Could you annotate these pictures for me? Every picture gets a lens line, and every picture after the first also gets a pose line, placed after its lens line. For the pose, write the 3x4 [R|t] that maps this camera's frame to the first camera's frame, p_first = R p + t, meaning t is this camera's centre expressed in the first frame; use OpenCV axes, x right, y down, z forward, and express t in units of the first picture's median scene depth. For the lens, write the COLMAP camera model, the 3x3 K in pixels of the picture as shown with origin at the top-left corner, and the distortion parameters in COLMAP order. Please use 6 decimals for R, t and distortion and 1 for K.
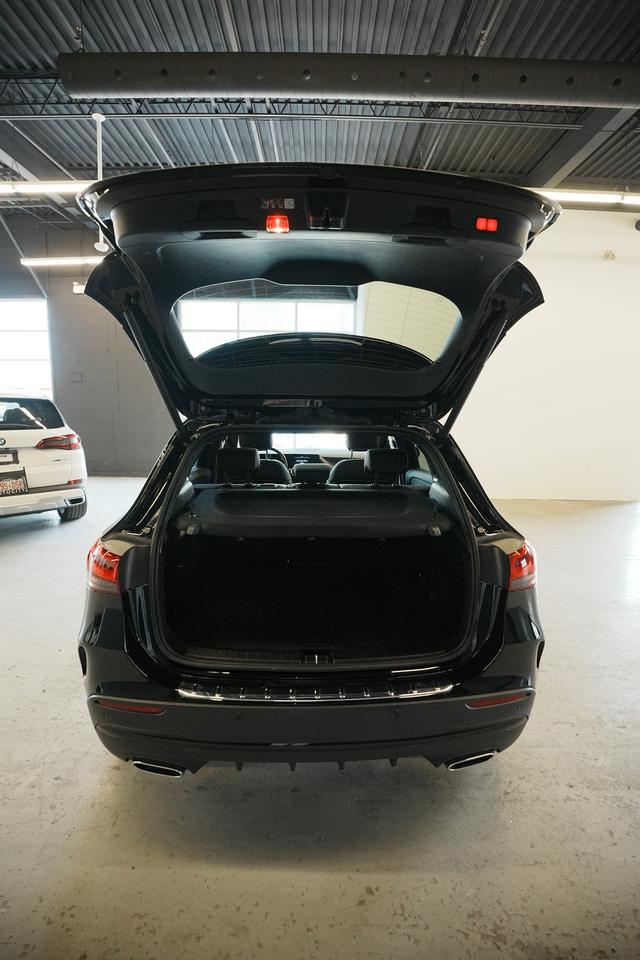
lens RADIAL K [[452.5, 0, 320.0], [0, 452.5, 480.0], [0, 0, 1]] dist [-0.030168, 0.000888]
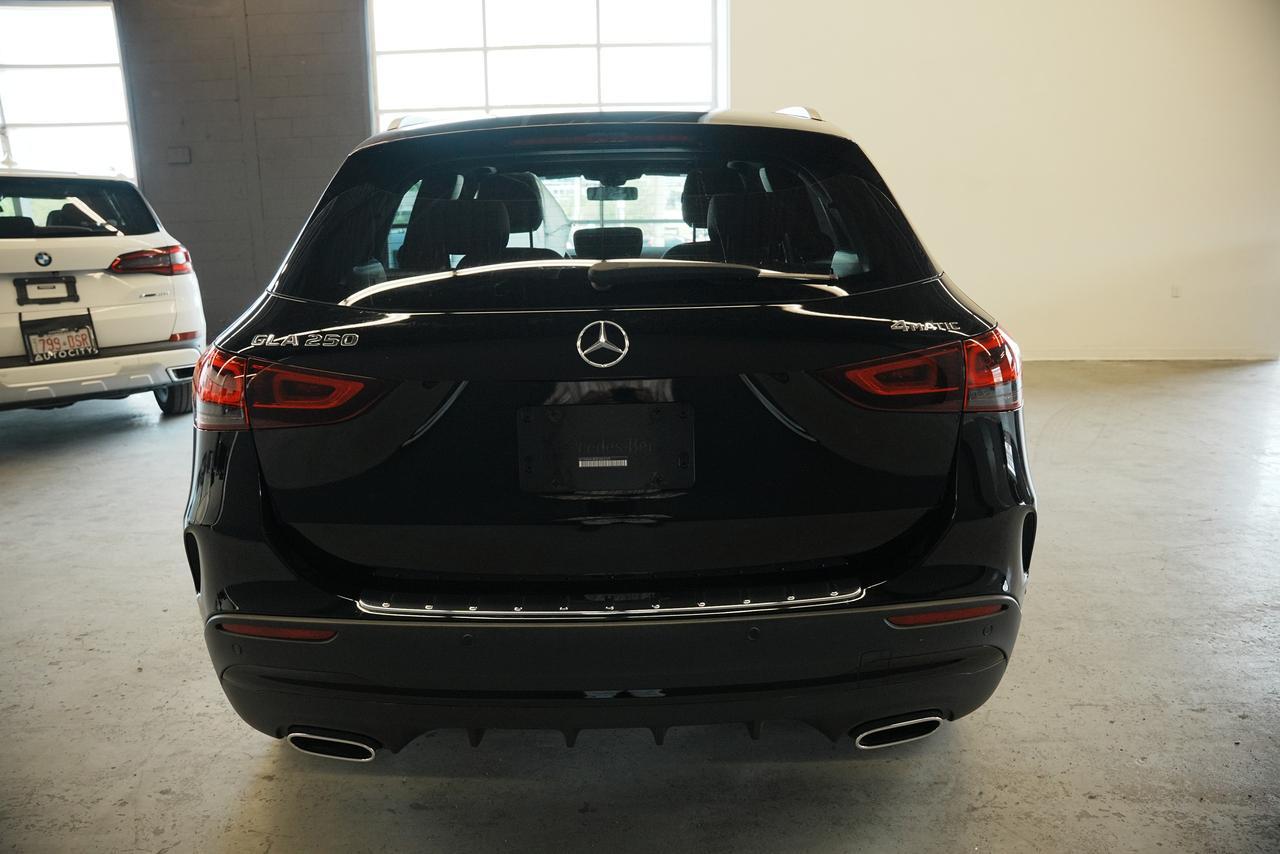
lens RADIAL K [[900.1, 0, 640.0], [0, 900.1, 427.0], [0, 0, 1]] dist [-0.121739, 0.094747]
pose [[0.999163, -0.025636, -0.031878, 0.048615], [0.027597, 0.997651, 0.062701, 0.132691], [0.030196, -0.063528, 0.997523, -0.047707]]
